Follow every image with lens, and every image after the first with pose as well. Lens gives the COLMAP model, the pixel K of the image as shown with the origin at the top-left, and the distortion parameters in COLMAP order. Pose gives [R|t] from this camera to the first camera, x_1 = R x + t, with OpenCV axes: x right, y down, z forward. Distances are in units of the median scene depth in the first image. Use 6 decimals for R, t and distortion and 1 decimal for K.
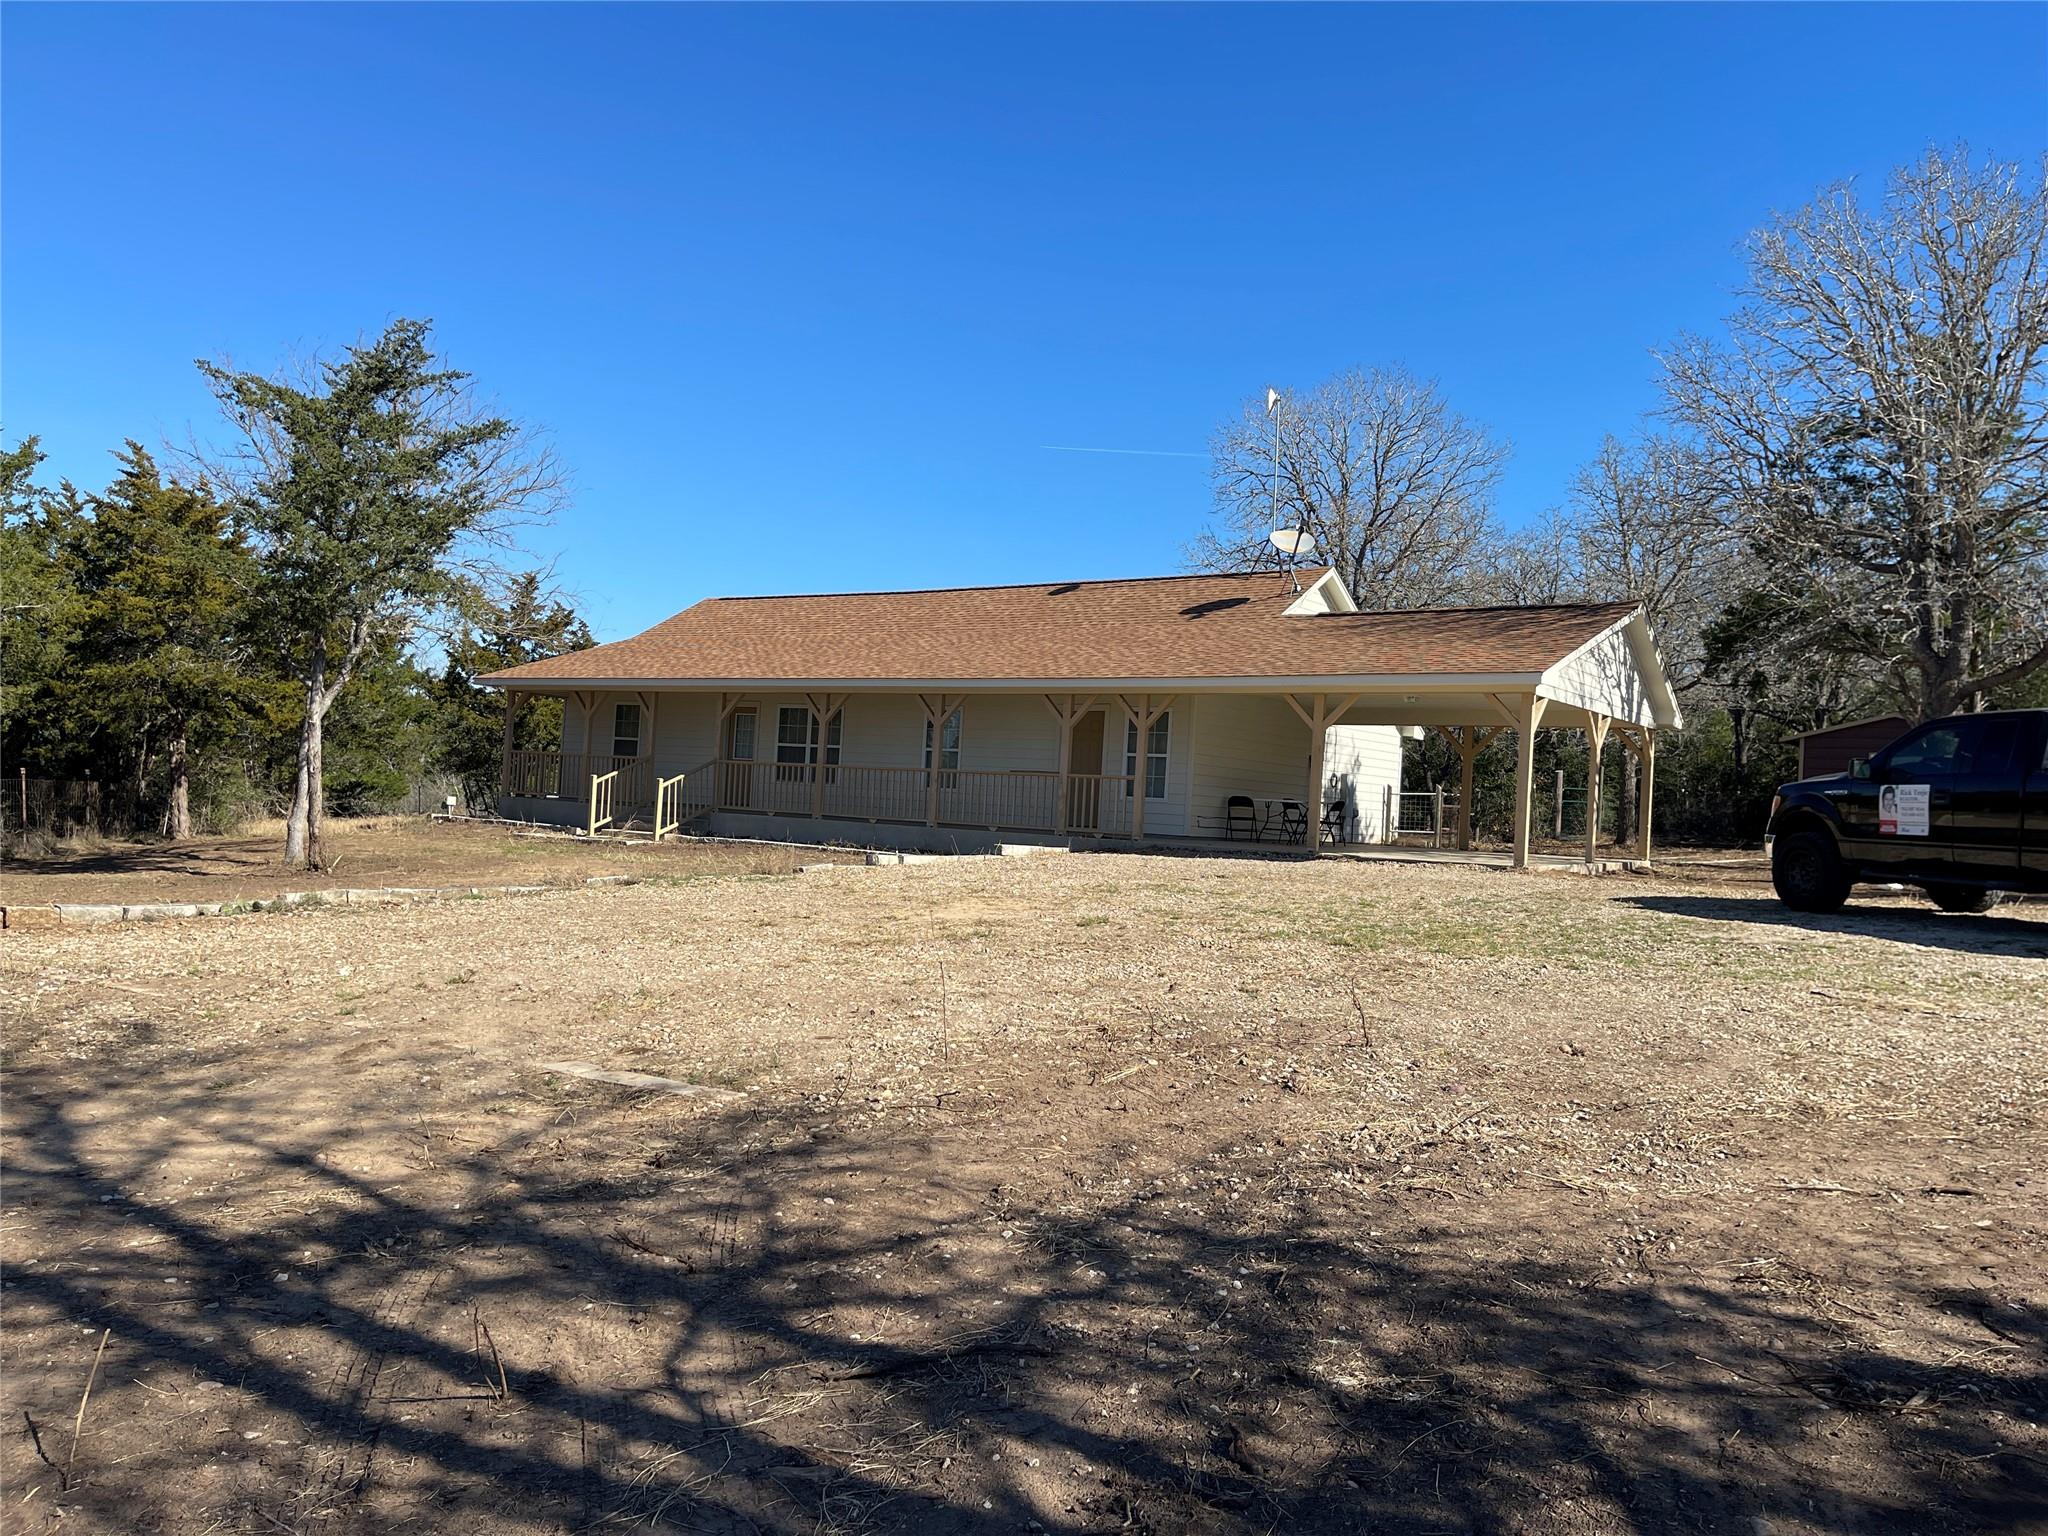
lens RADIAL K [[1549.8, 0, 1034.5], [0, 1549.8, 773.7], [0, 0, 1]] dist [0.091970, -0.110991]
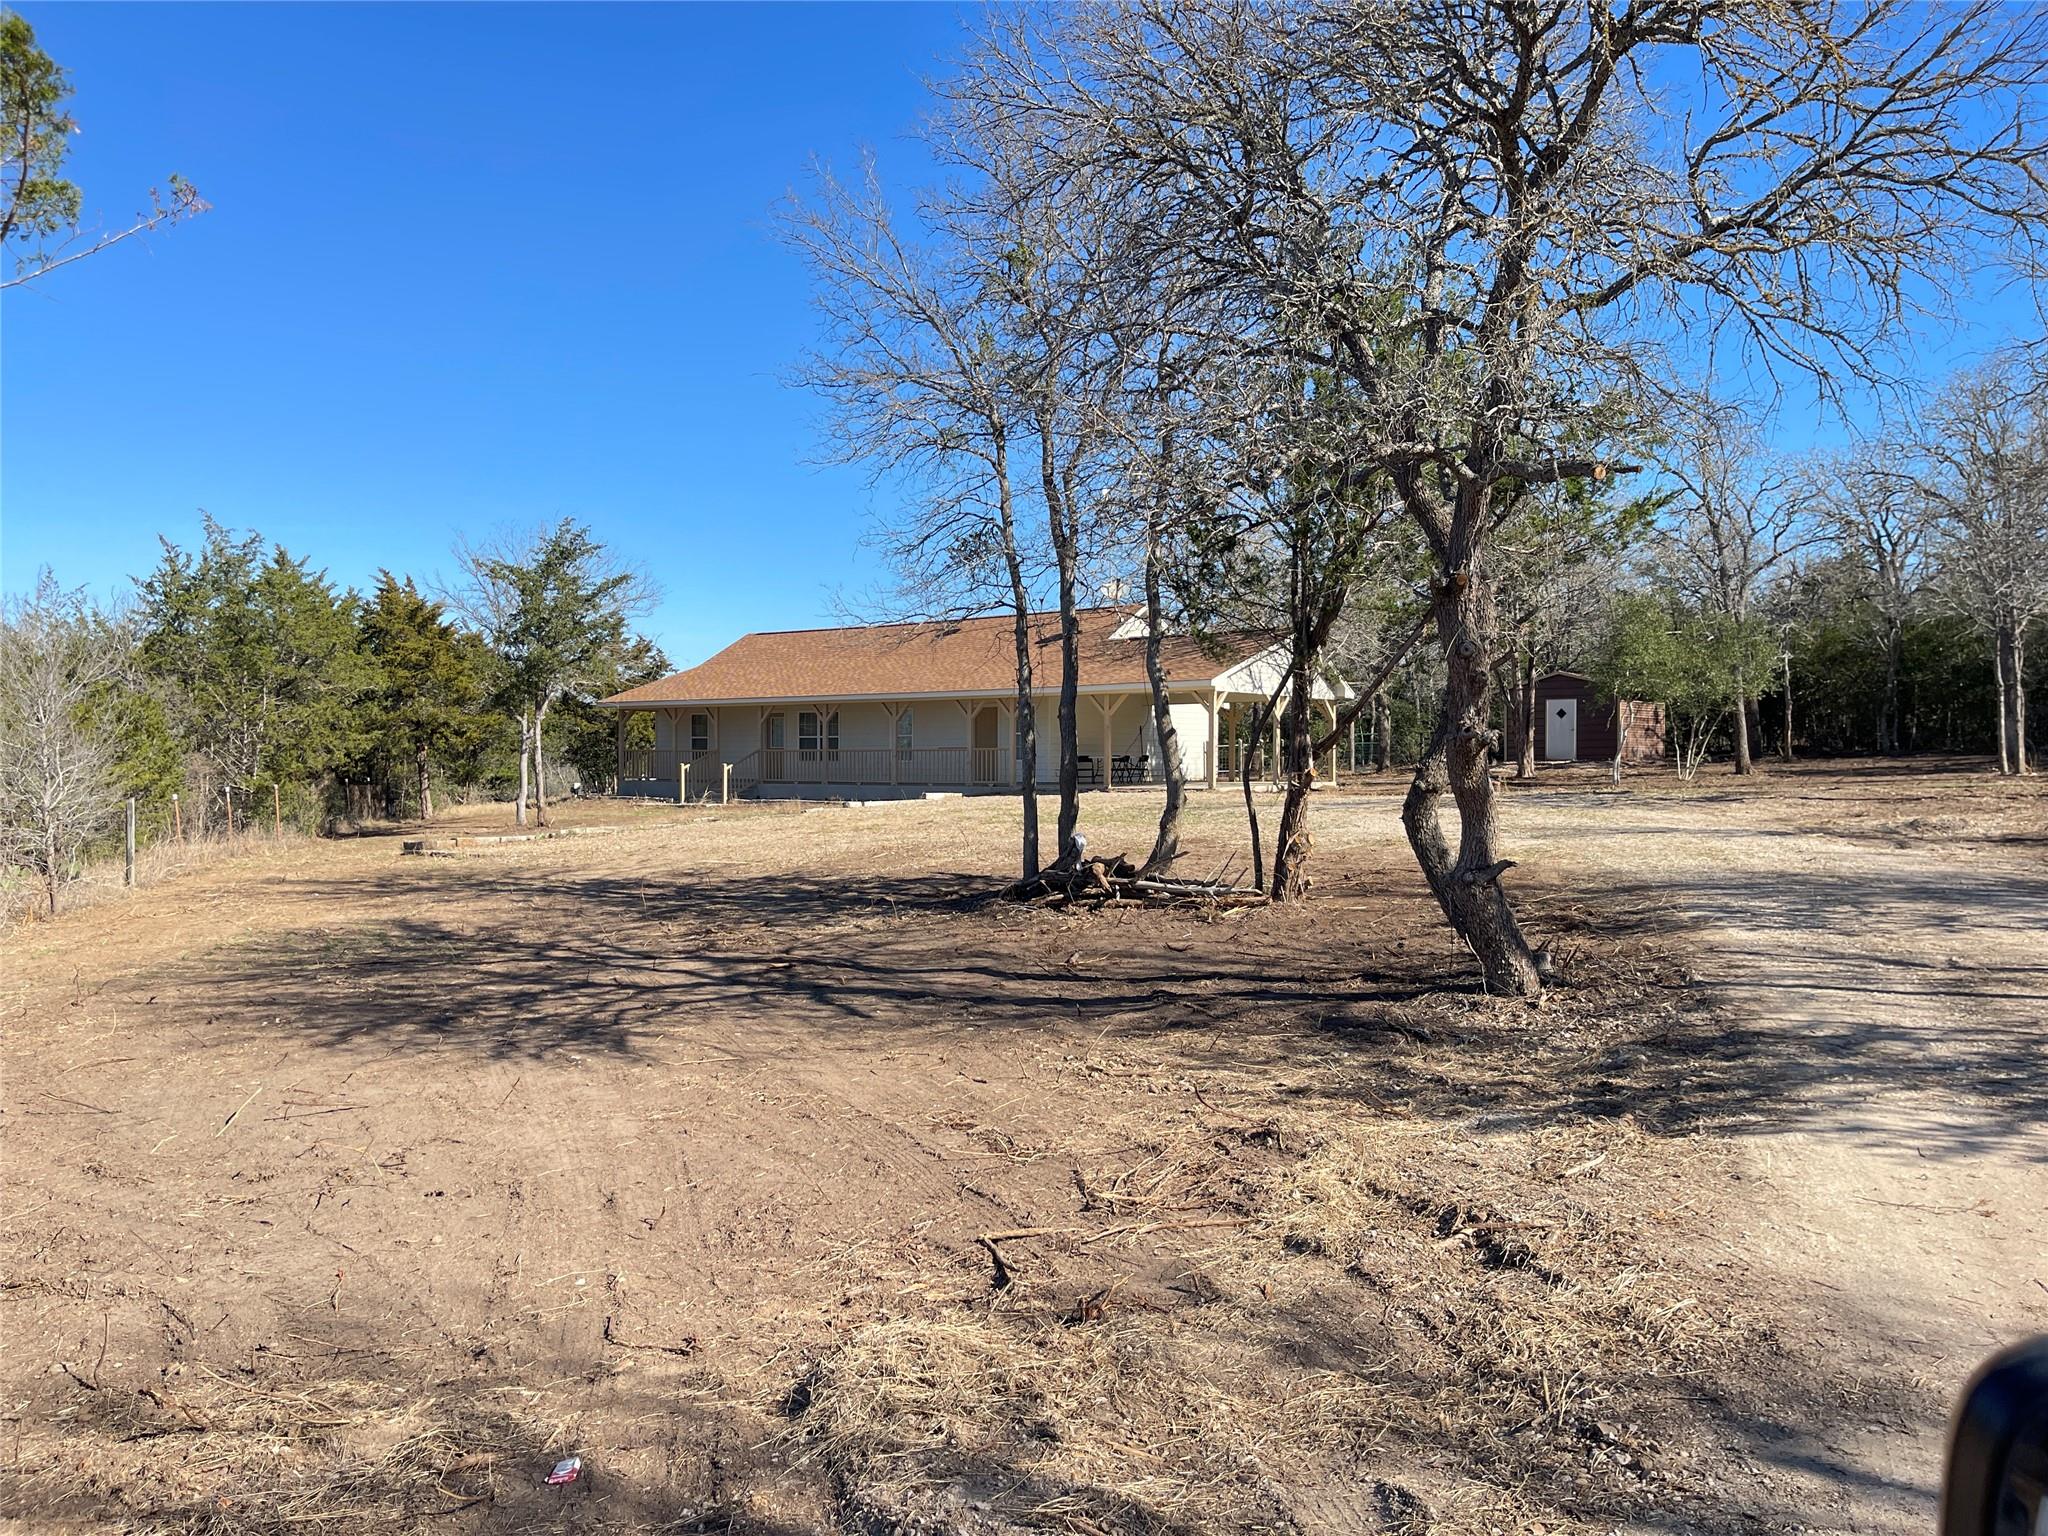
lens RADIAL K [[1502.6, 0, 1024.0], [0, 1502.6, 768.0], [0, 0, 1]] dist [0.057814, -0.000187]
pose [[0.997876, -0.053898, -0.036576, 0.117640], [0.054715, 0.998266, 0.021710, -0.009245], [0.035342, -0.023665, 0.999095, -0.510310]]
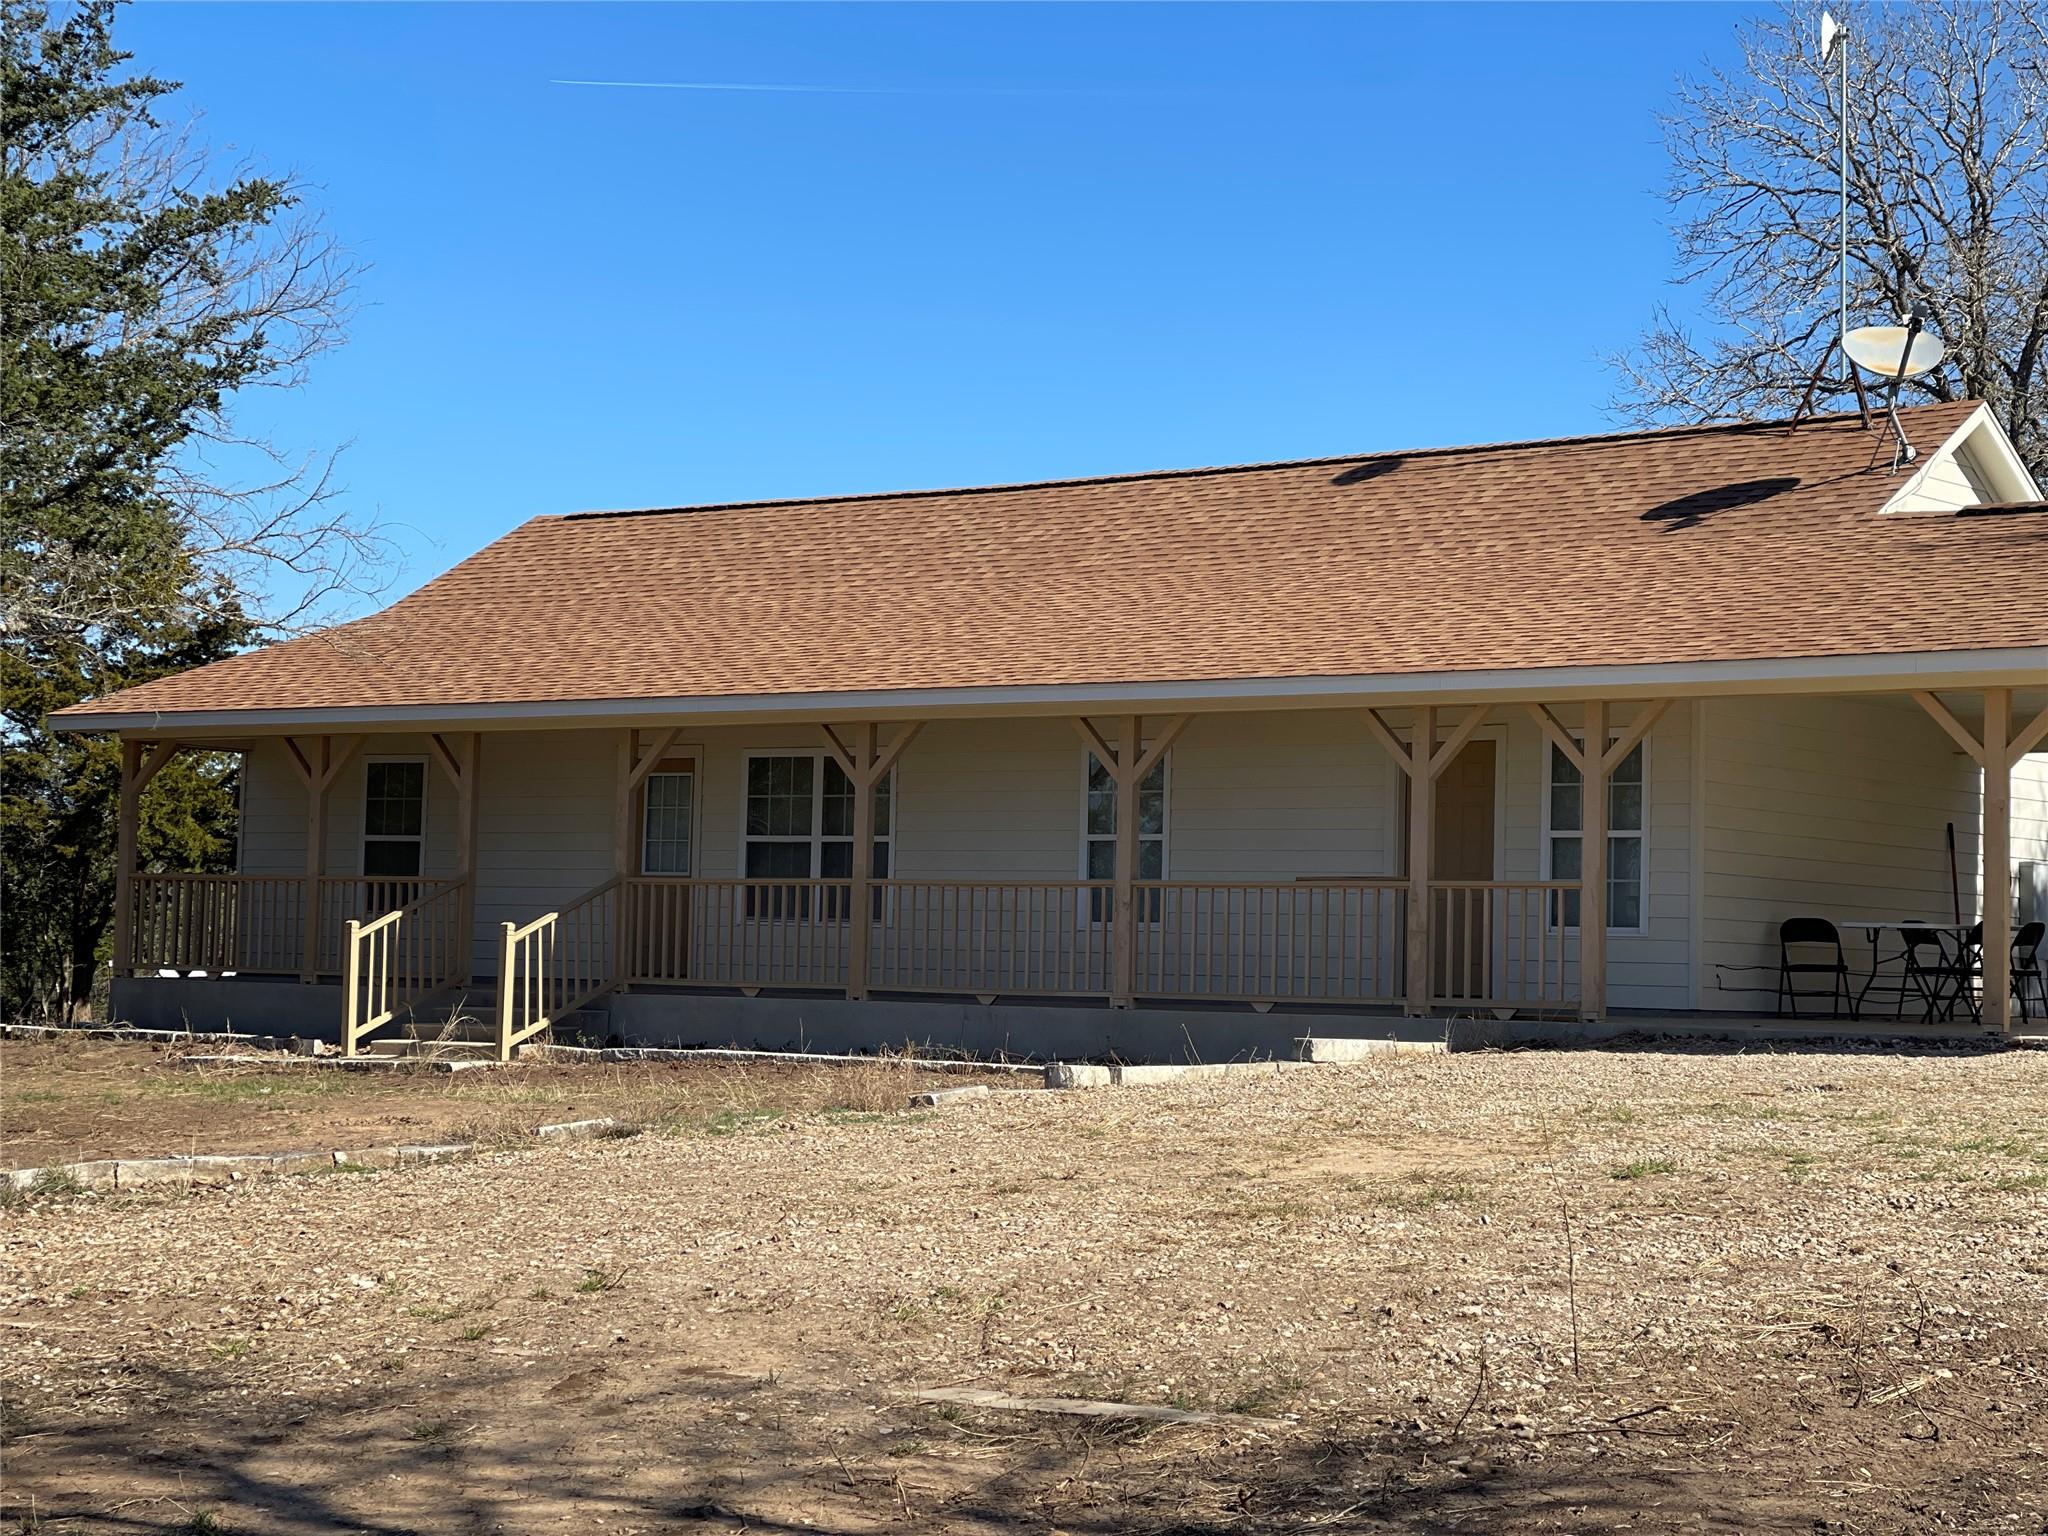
lens RADIAL K [[3784.6, 0, 1068.9], [0, 3784.6, 733.4], [0, 0, 1]] dist [0.191643, 0.176904]
pose [[0.999164, -0.034784, -0.021484, -0.052369], [0.033859, 0.998544, -0.042003, 0.000016], [0.022914, 0.041240, 0.998886, -0.107564]]
